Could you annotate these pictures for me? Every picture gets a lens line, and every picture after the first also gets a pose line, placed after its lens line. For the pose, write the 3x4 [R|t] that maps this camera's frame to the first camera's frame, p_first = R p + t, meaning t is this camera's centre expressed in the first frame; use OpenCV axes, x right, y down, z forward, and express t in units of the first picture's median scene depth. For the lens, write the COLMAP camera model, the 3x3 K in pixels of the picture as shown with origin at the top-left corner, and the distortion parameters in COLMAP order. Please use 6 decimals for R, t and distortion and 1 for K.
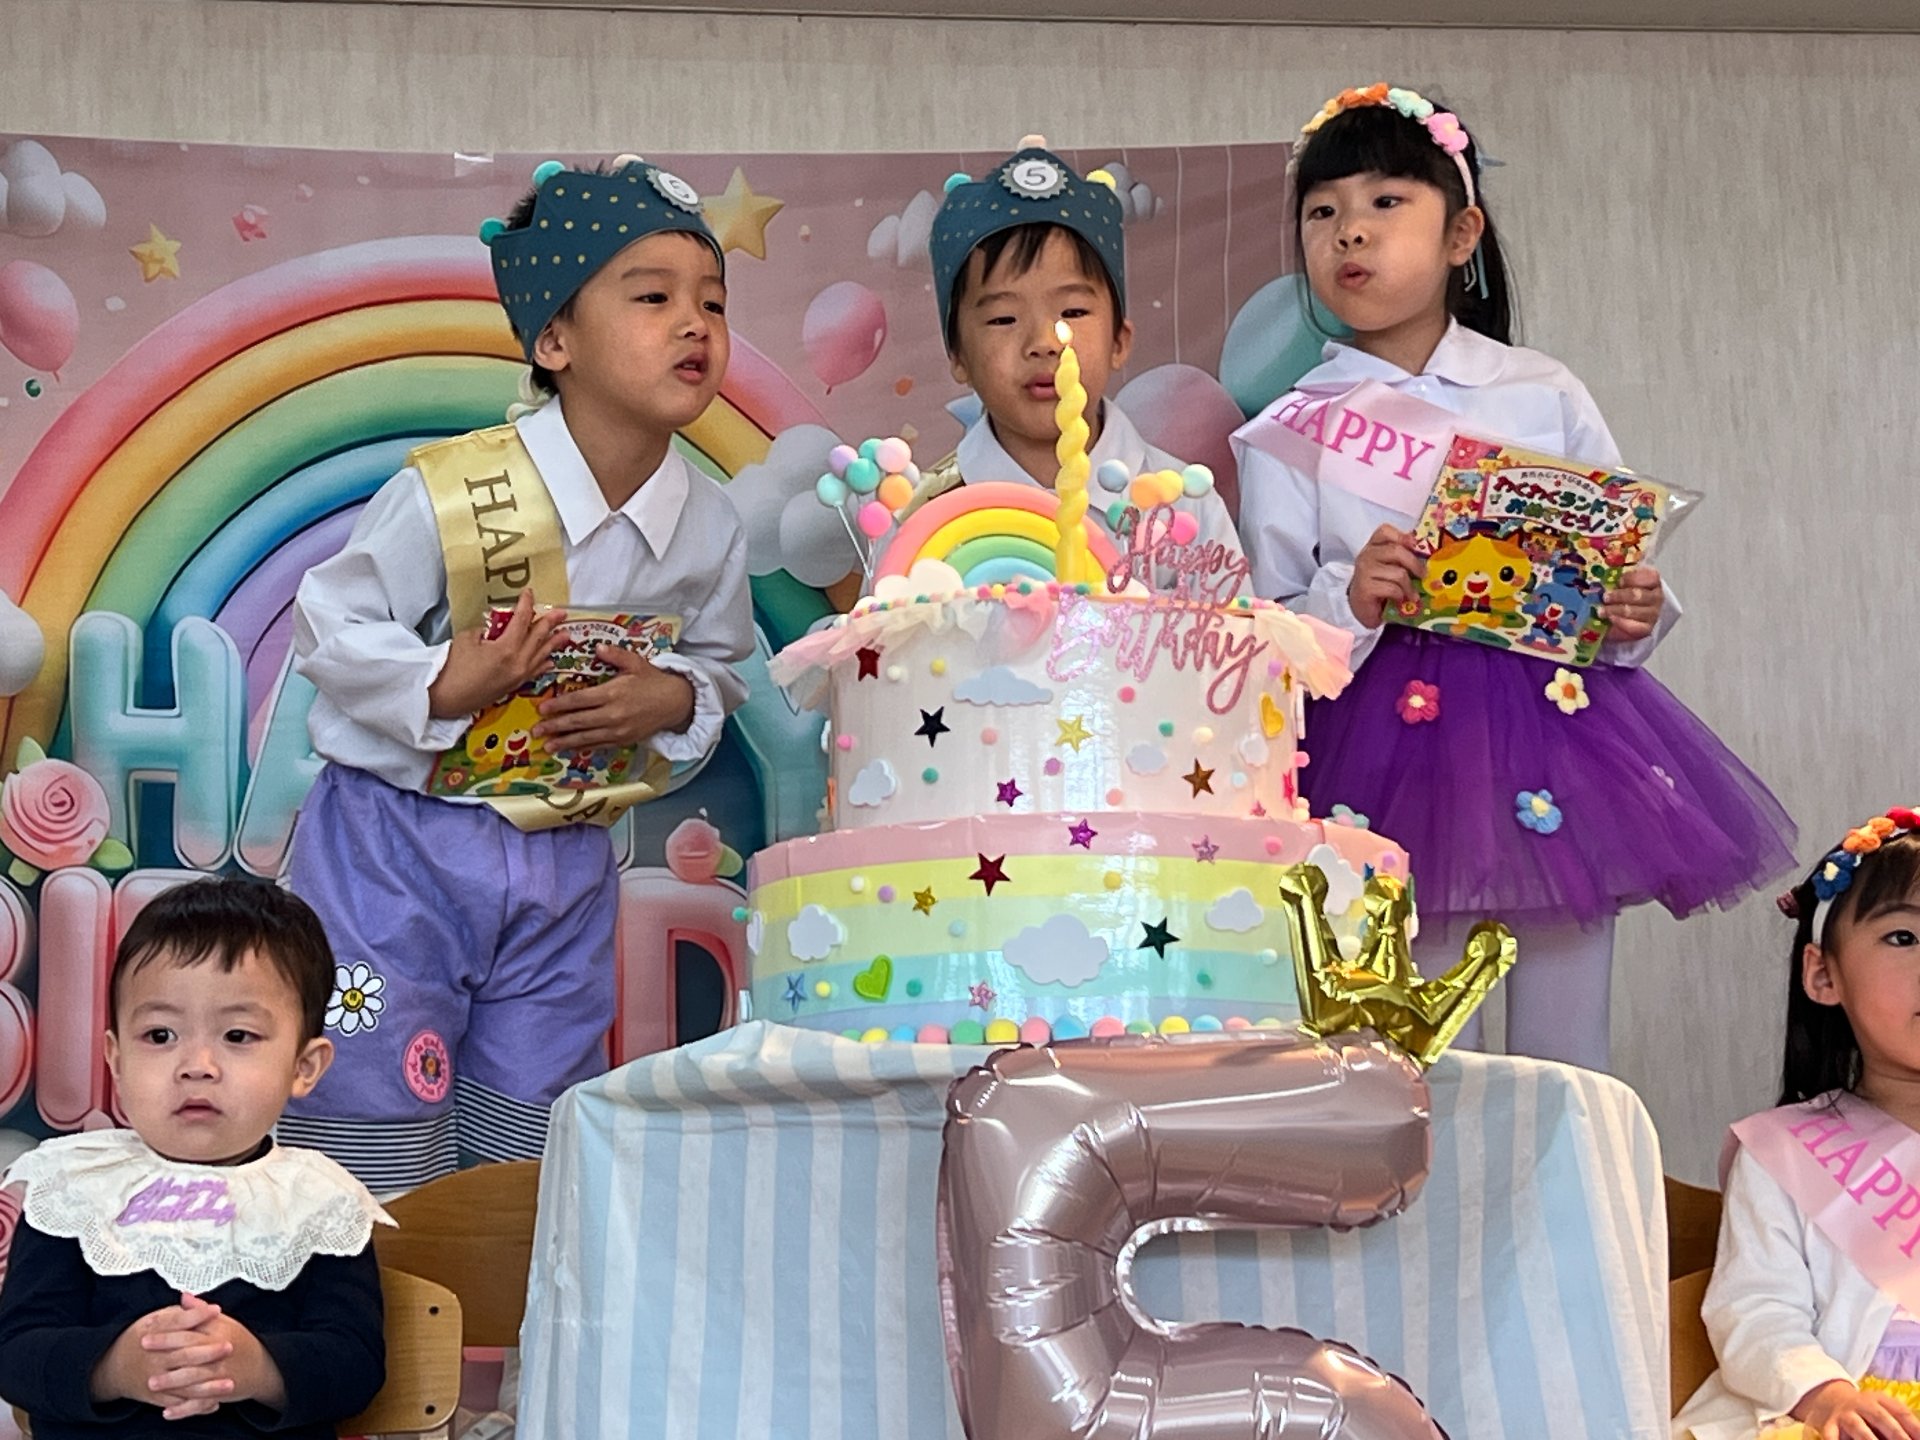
lens RADIAL K [[4162.0, 0, 1011.8], [0, 4162.0, 675.4], [0, 0, 1]] dist [0.158313, 0.078392]
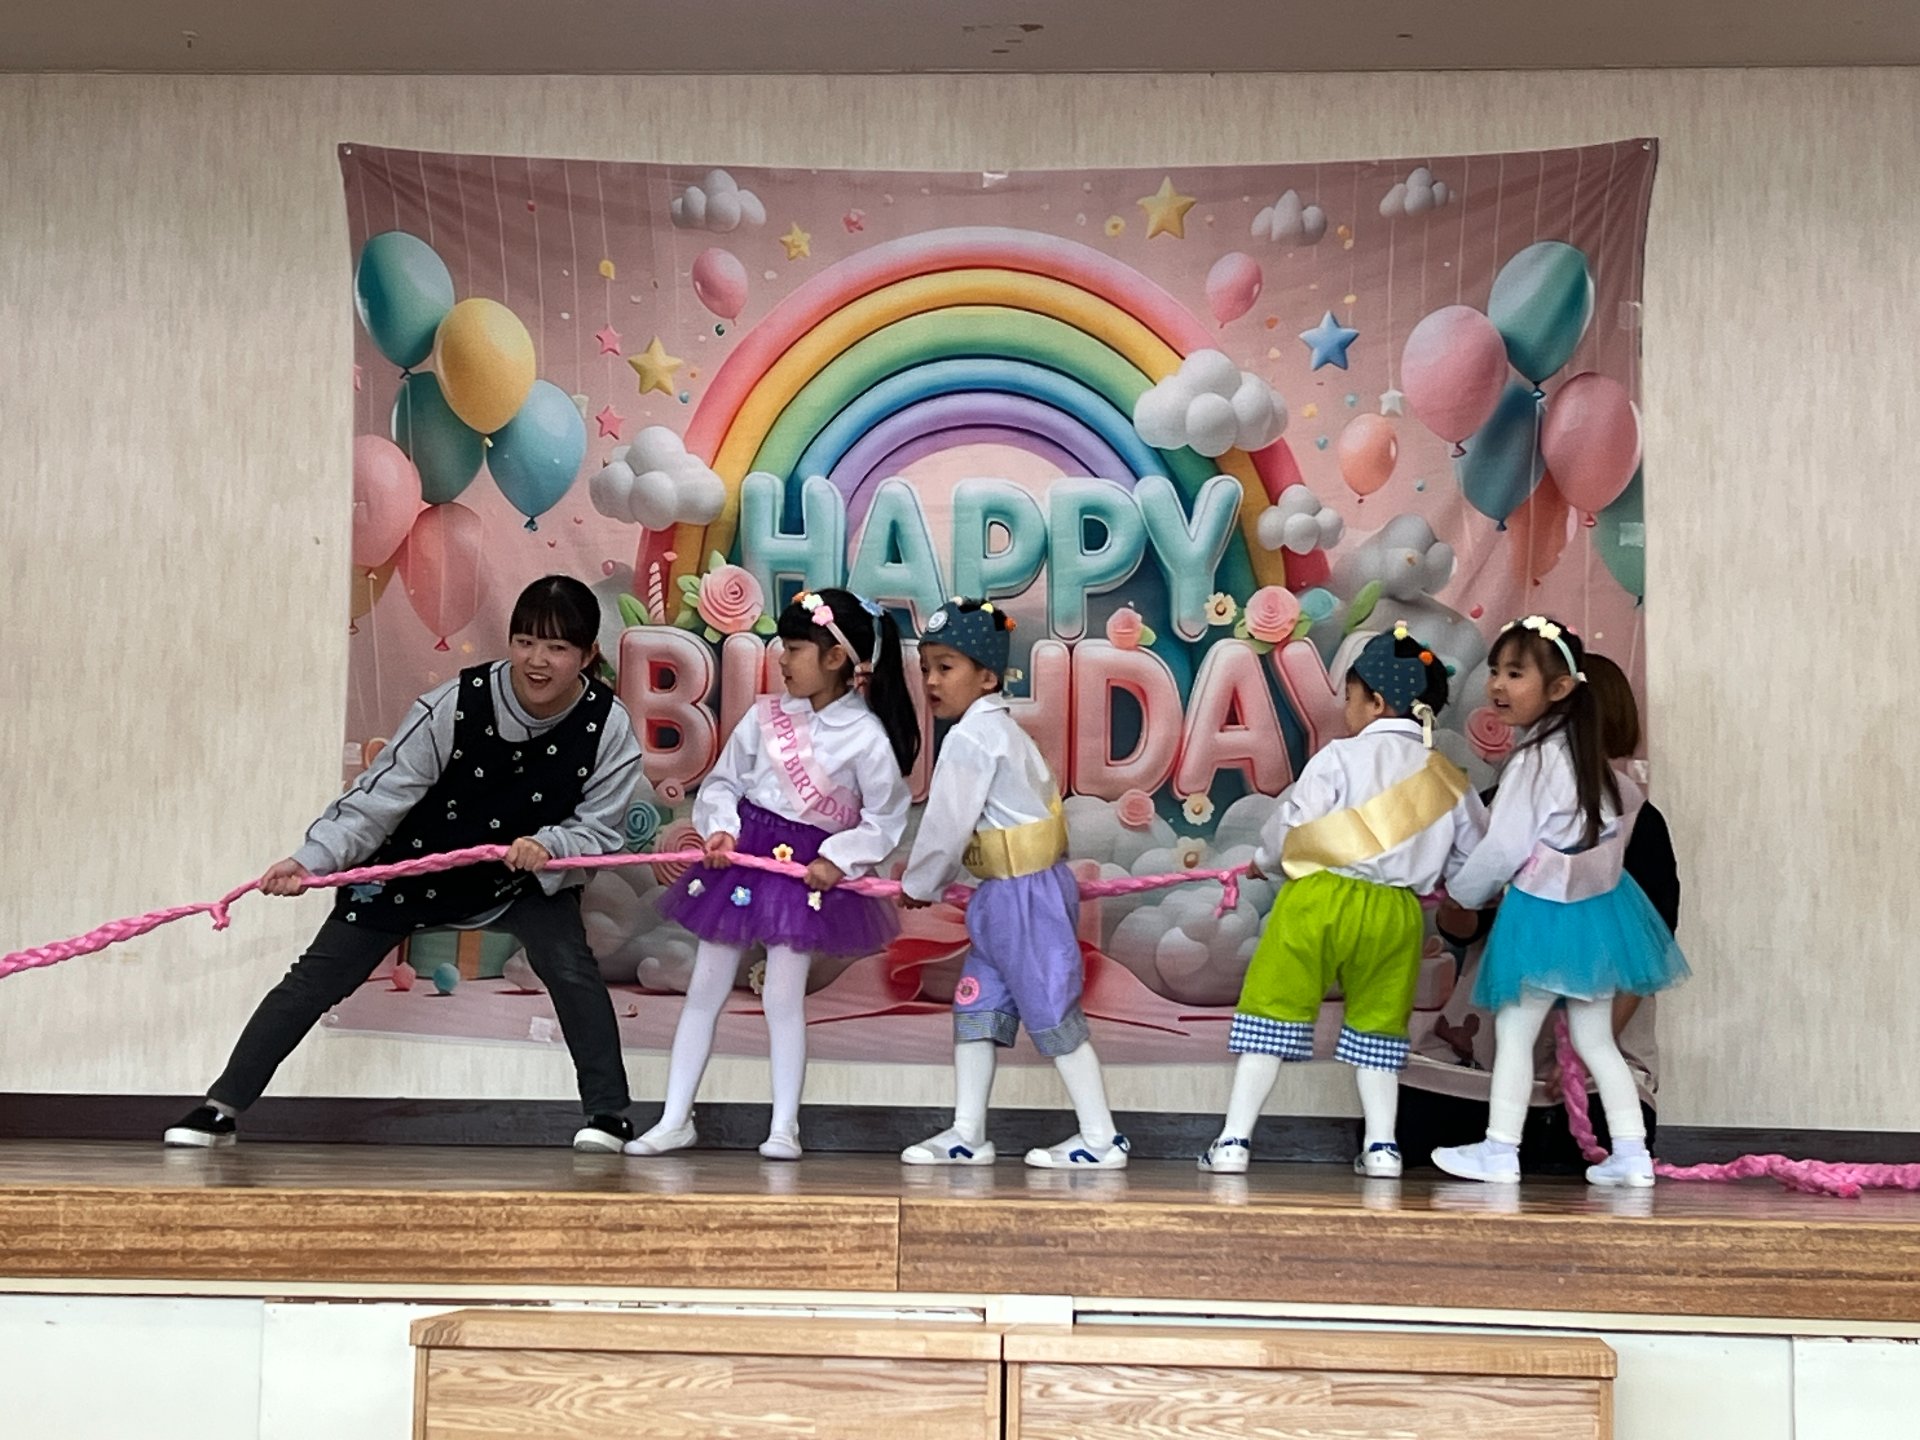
lens RADIAL K [[3857.8, 0, 921.0], [0, 3857.8, 720.7], [0, 0, 1]] dist [0.298799, -1.527171]
pose [[0.976372, 0.022960, -0.214874, 0.158492], [-0.002920, 0.995651, 0.093120, -0.057240], [0.216077, -0.090293, 0.972192, -0.419101]]
